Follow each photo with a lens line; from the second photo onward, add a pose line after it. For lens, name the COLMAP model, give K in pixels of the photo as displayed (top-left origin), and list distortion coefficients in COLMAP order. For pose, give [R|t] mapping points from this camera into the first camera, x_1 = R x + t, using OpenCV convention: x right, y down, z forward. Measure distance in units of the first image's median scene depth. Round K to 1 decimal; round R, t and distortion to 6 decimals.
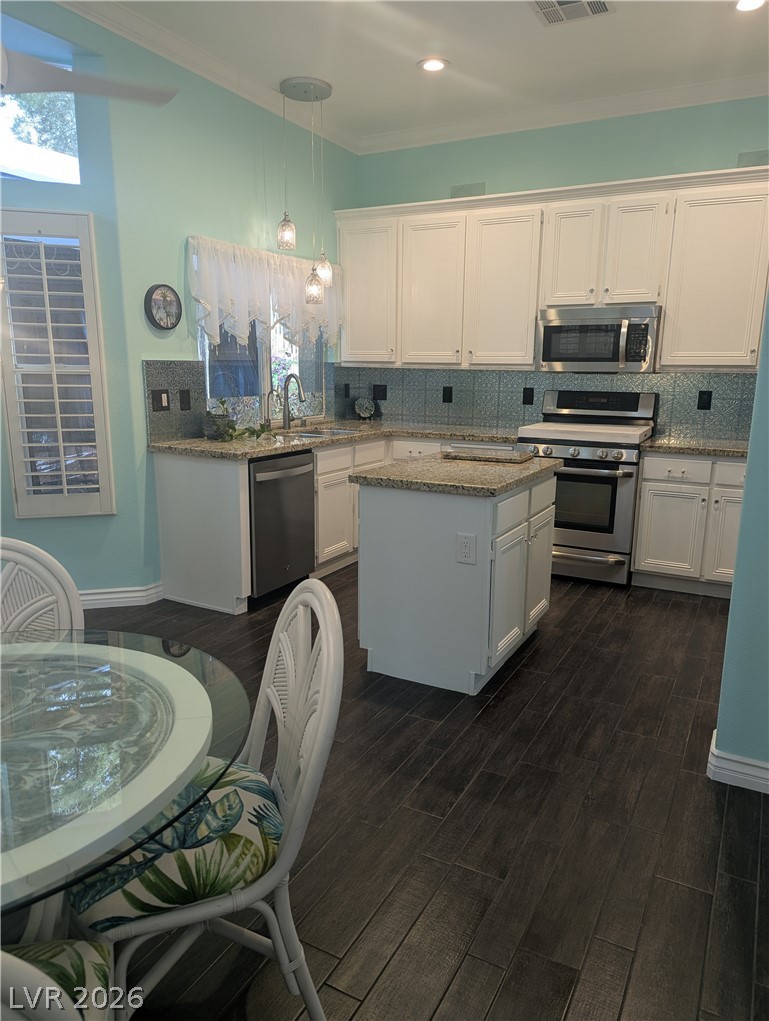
lens RADIAL K [[719.8, 0, 385.7], [0, 719.8, 514.1], [0, 0, 1]] dist [0.066138, -0.059461]
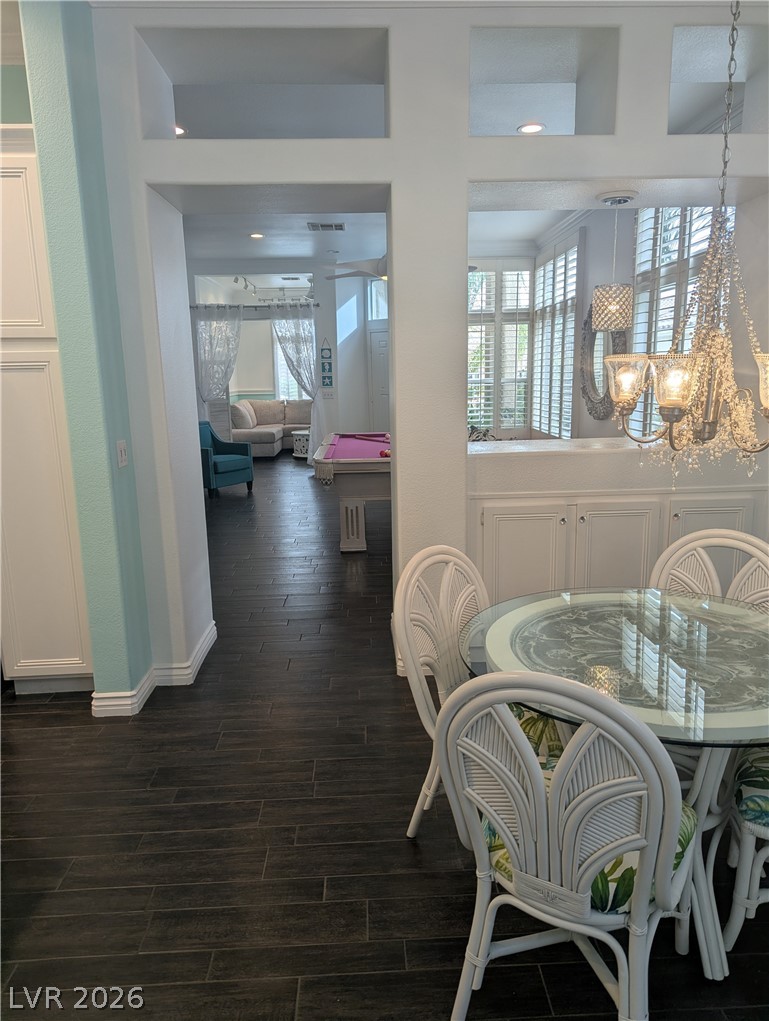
lens RADIAL K [[719.8, 0, 385.7], [0, 719.8, 514.1], [0, 0, 1]] dist [0.066138, -0.059461]
pose [[-0.509878, -0.165800, 0.844118, -0.859981], [0.195496, 0.933244, 0.301393, -0.289520], [-0.837738, 0.318695, -0.443428, 1.134707]]
